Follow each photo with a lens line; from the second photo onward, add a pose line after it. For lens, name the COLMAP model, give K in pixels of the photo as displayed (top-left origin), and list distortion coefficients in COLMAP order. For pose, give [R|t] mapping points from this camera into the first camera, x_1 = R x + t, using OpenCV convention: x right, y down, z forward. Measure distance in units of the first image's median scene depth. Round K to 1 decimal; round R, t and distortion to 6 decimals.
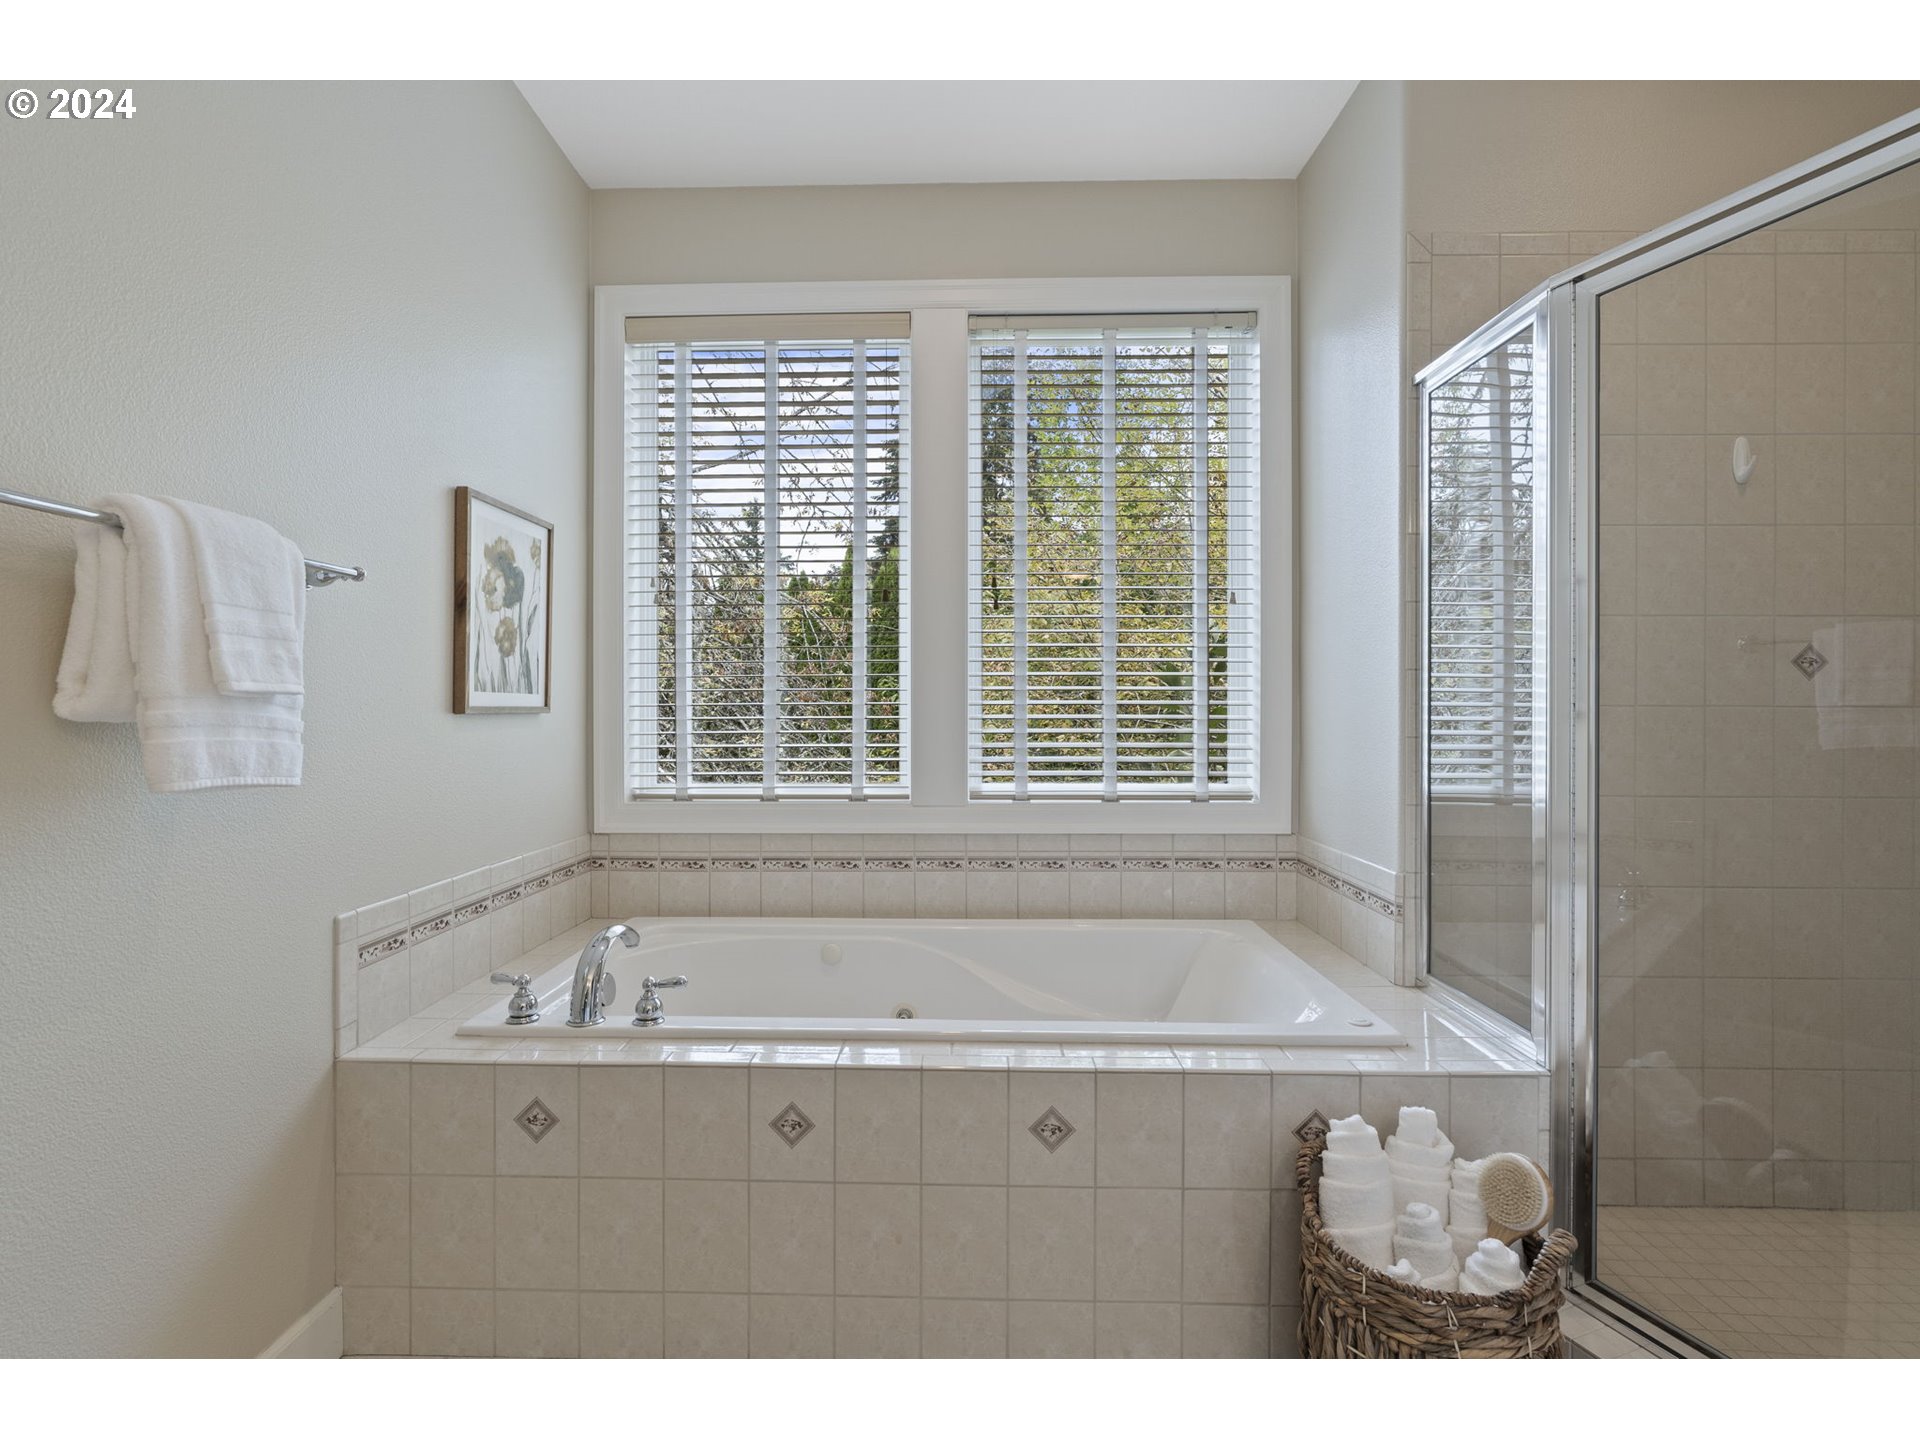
lens RADIAL K [[868.5, 0, 956.7], [0, 868.5, 708.6], [0, 0, 1]] dist [-0.010689, -0.000783]
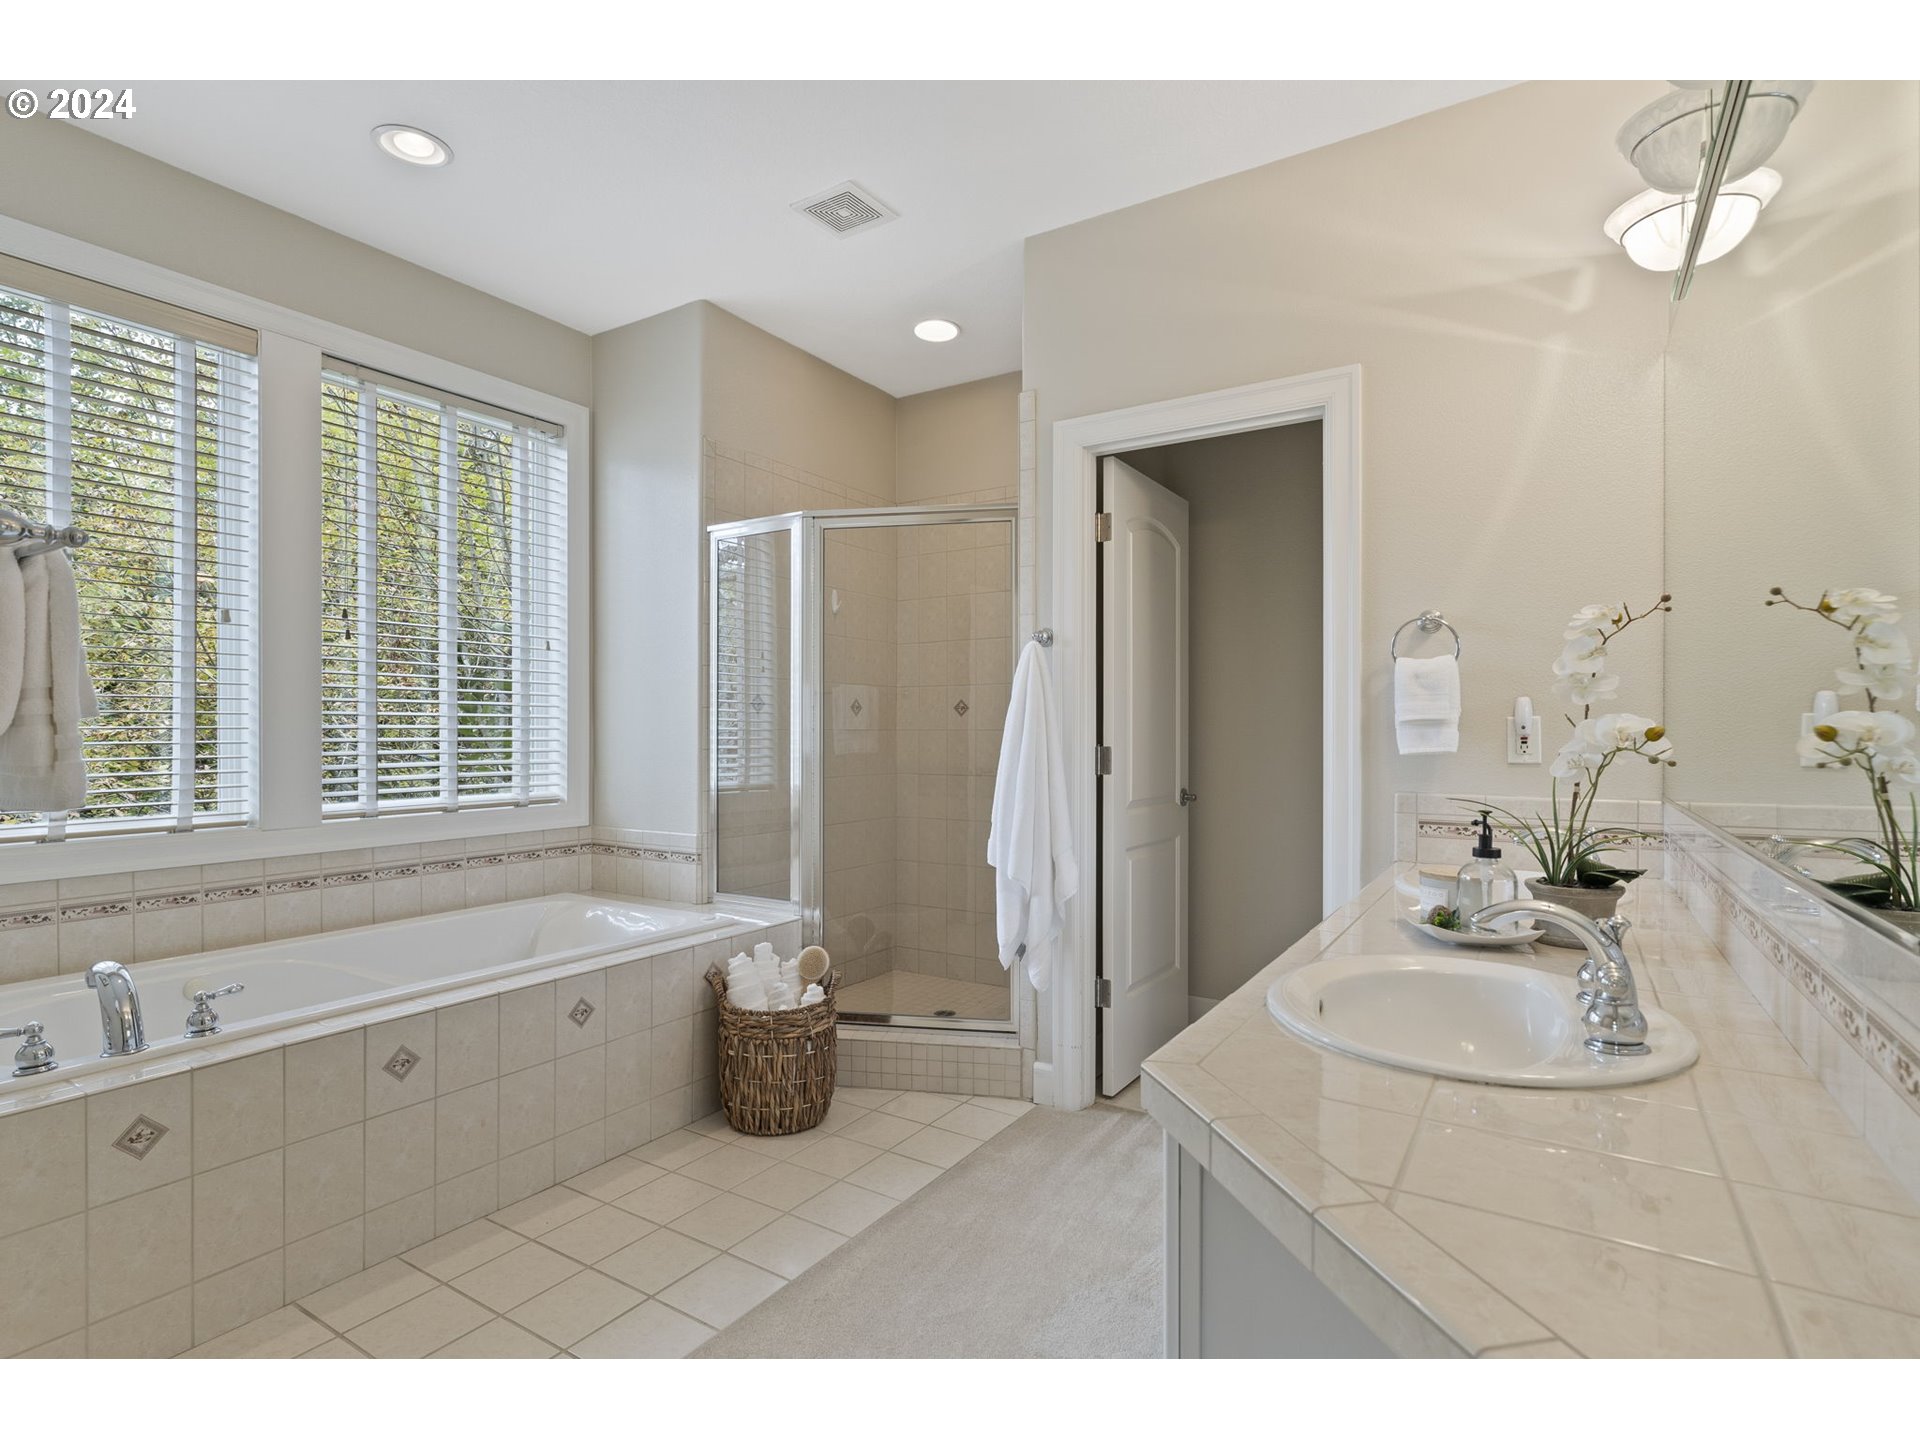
lens RADIAL K [[936.1, 0, 961.0], [0, 936.1, 725.3], [0, 0, 1]] dist [-0.008643, -0.001583]
pose [[0.518510, 0.004466, 0.855060, -0.753778], [-0.007018, 0.999975, -0.000967, -0.017809], [-0.855043, -0.005500, 0.518528, -0.333864]]
